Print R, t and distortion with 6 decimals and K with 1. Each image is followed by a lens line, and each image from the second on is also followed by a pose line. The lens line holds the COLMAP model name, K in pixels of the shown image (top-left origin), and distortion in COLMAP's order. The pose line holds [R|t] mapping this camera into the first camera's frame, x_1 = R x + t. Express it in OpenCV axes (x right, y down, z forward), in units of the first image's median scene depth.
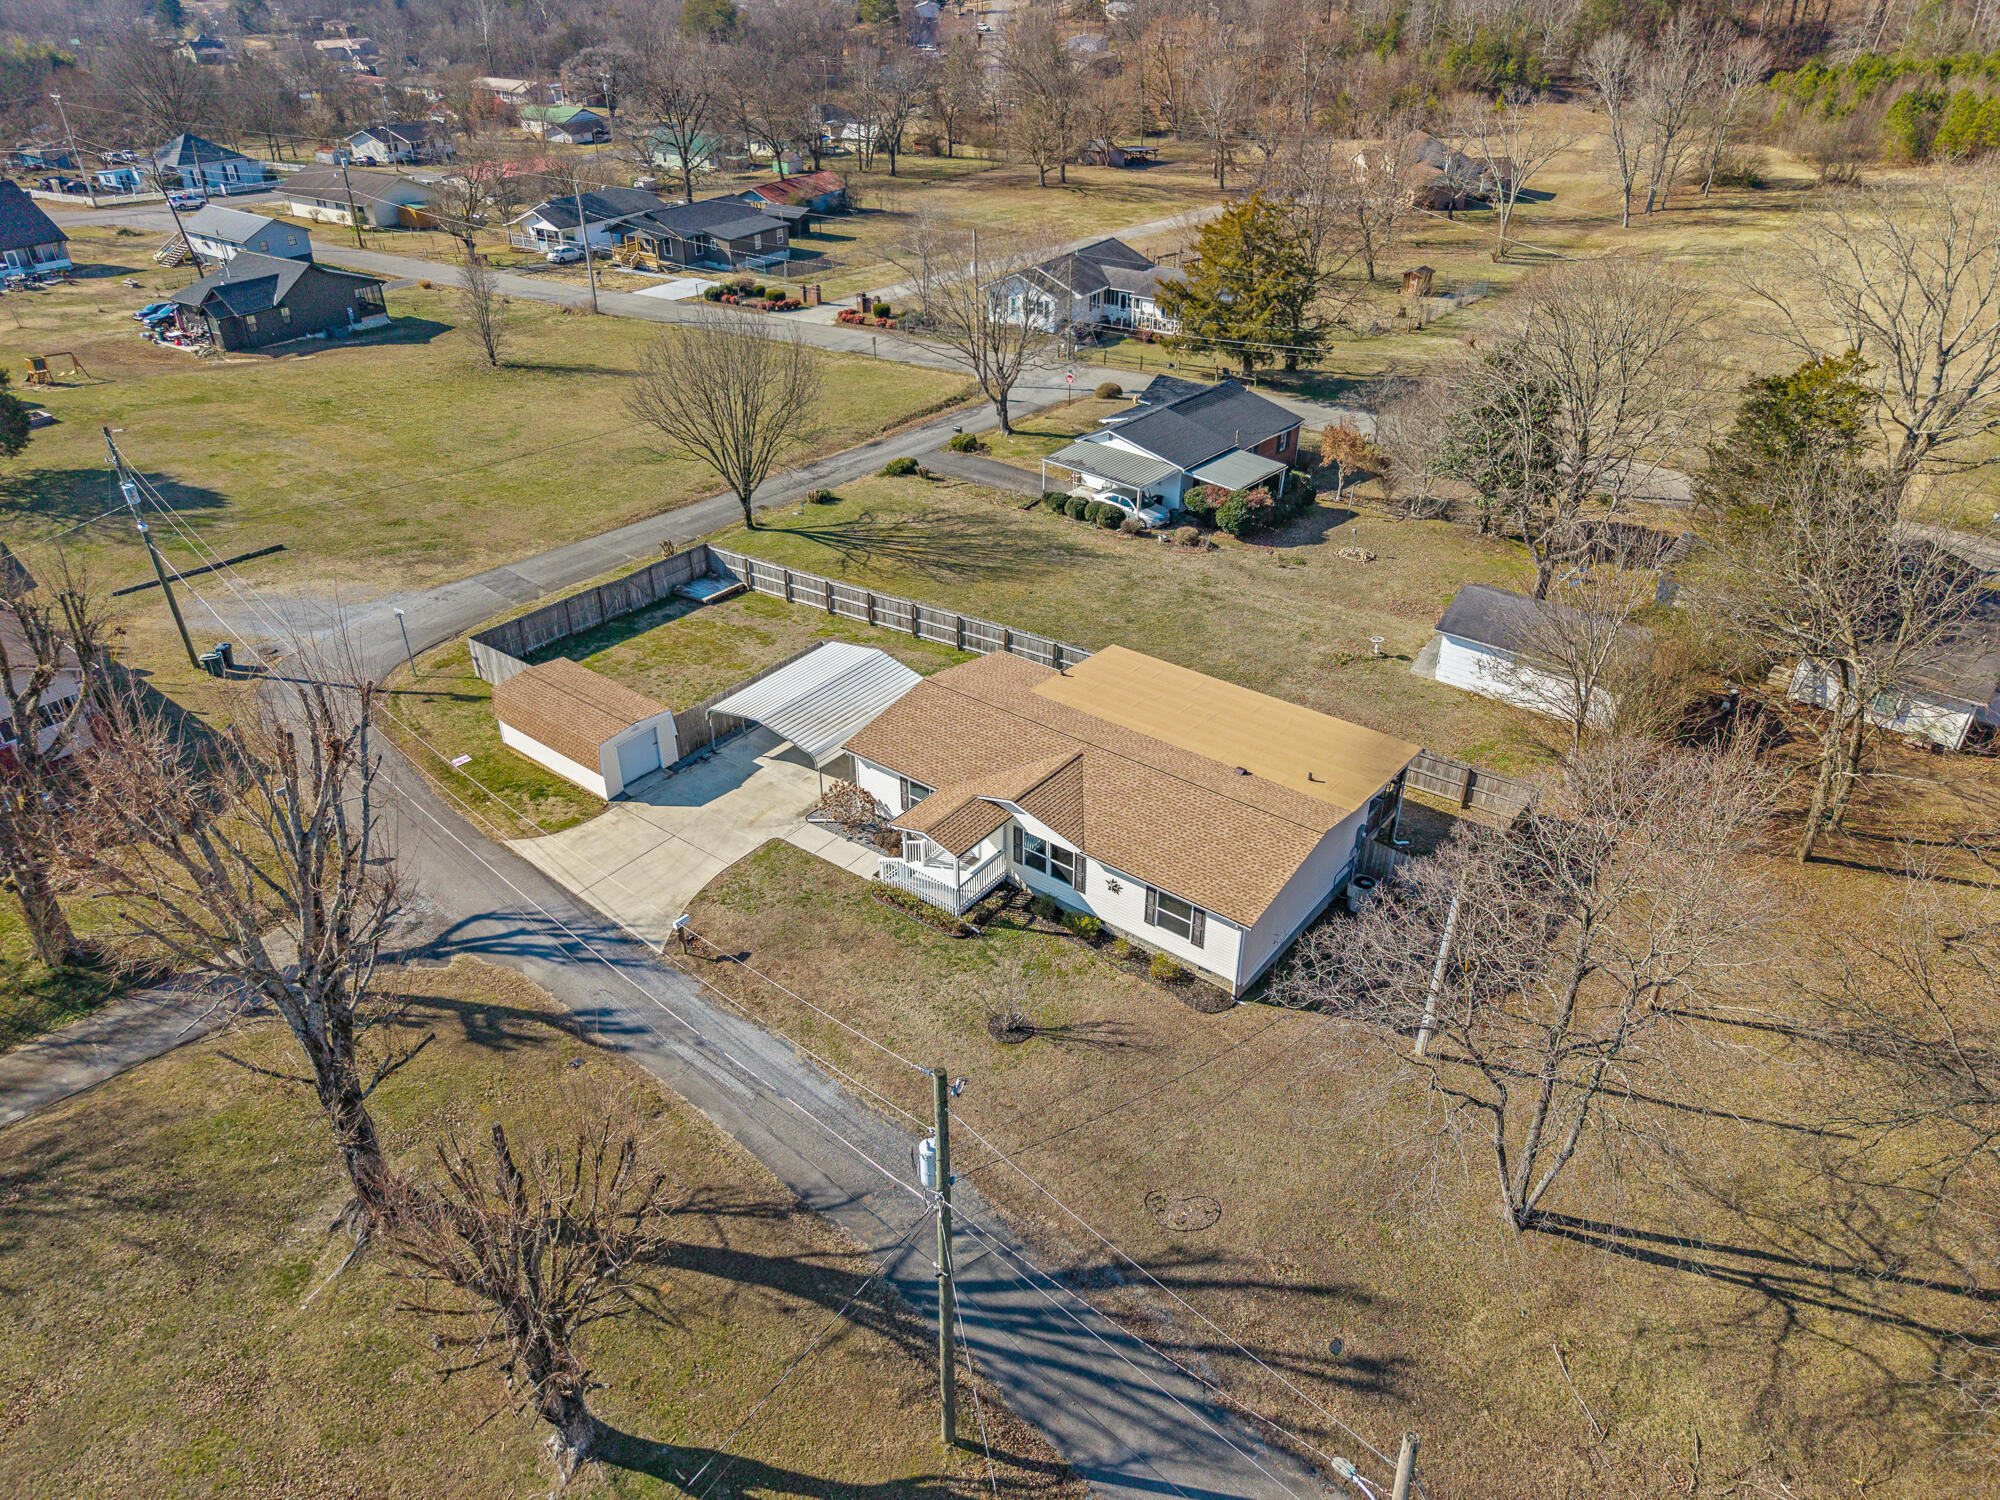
lens RADIAL K [[1344.0, 0, 1000.0], [0, 1344.0, 750.0], [0, 0, 1]] dist [0.050958, -0.057829]
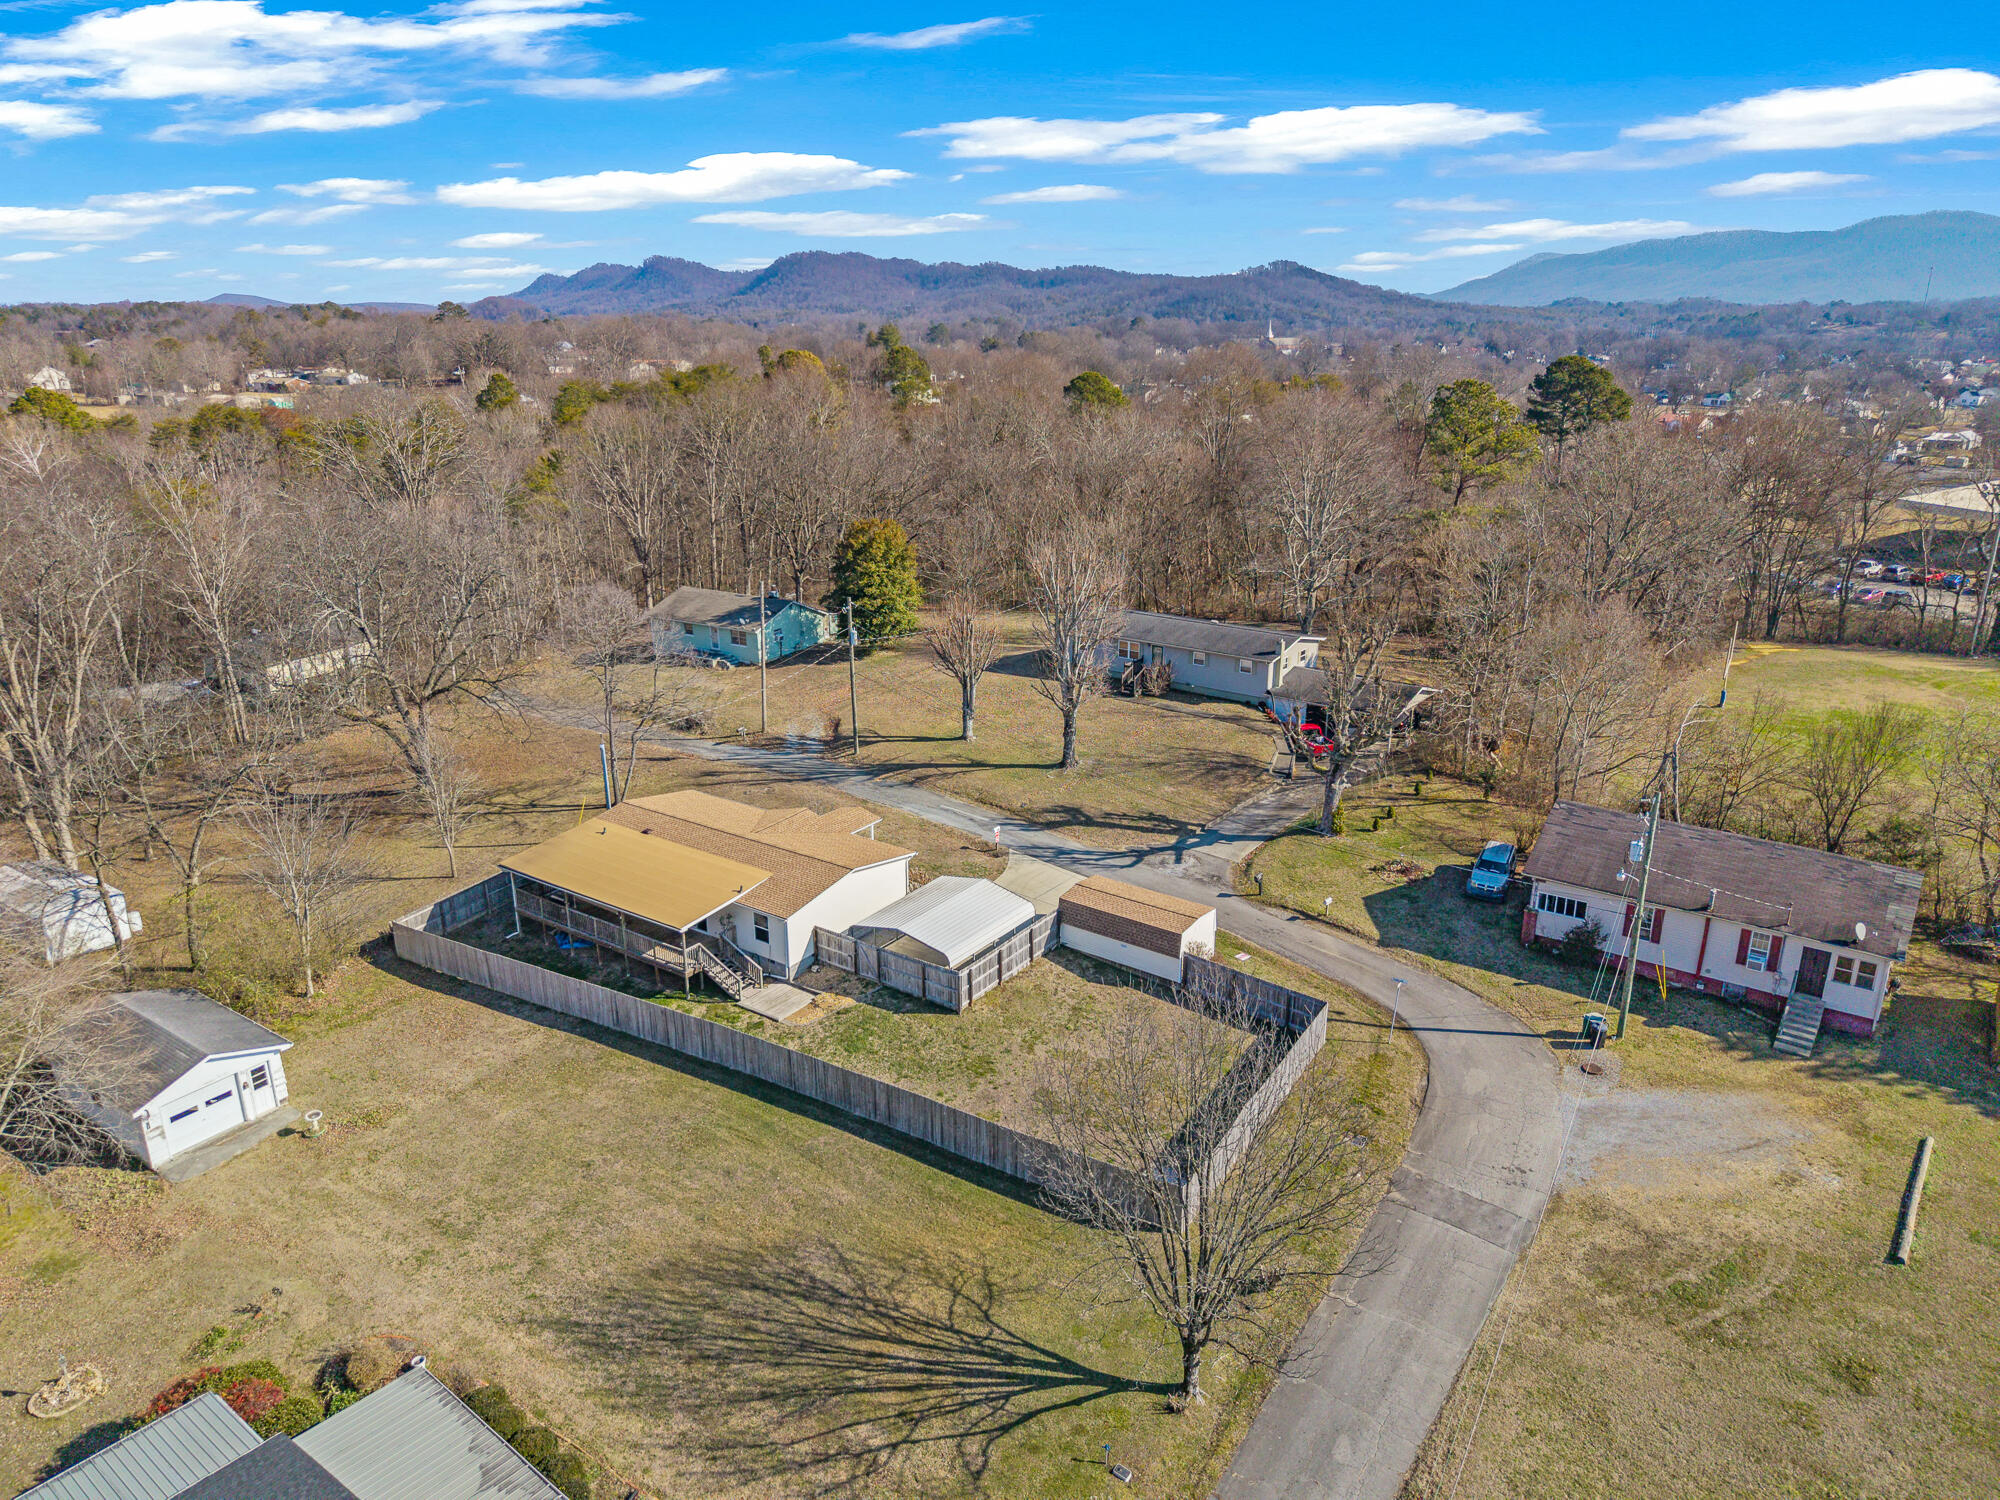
lens RADIAL K [[1344.0, 0, 1000.0], [0, 1344.0, 750.0], [0, 0, 1]] dist [0.050958, -0.057829]
pose [[-0.999097, 0.010870, -0.041071, -0.101882], [-0.024399, 0.644602, 0.764129, -0.791294], [0.034780, 0.764441, -0.643755, 1.250427]]
